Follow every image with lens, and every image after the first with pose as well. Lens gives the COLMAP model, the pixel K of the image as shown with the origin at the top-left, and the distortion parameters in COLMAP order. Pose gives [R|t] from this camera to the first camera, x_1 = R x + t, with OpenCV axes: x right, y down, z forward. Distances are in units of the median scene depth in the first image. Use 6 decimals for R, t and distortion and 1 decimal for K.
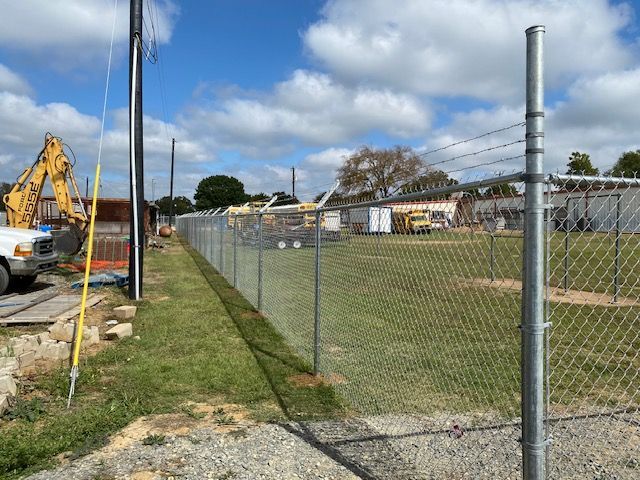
lens RADIAL K [[508.5, 0, 318.9], [0, 508.5, 236.5], [0, 0, 1]] dist [0.031869, -0.001810]
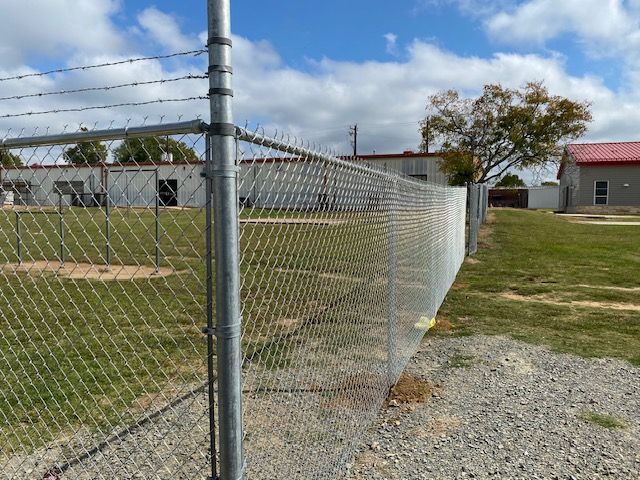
lens RADIAL K [[508.5, 0, 318.9], [0, 508.5, 236.5], [0, 0, 1]] dist [0.031869, -0.001810]
pose [[0.624074, -0.059702, 0.779081, -0.074294], [0.021807, 0.998019, 0.059011, -0.000592], [-0.781061, -0.019838, 0.624140, 0.419402]]
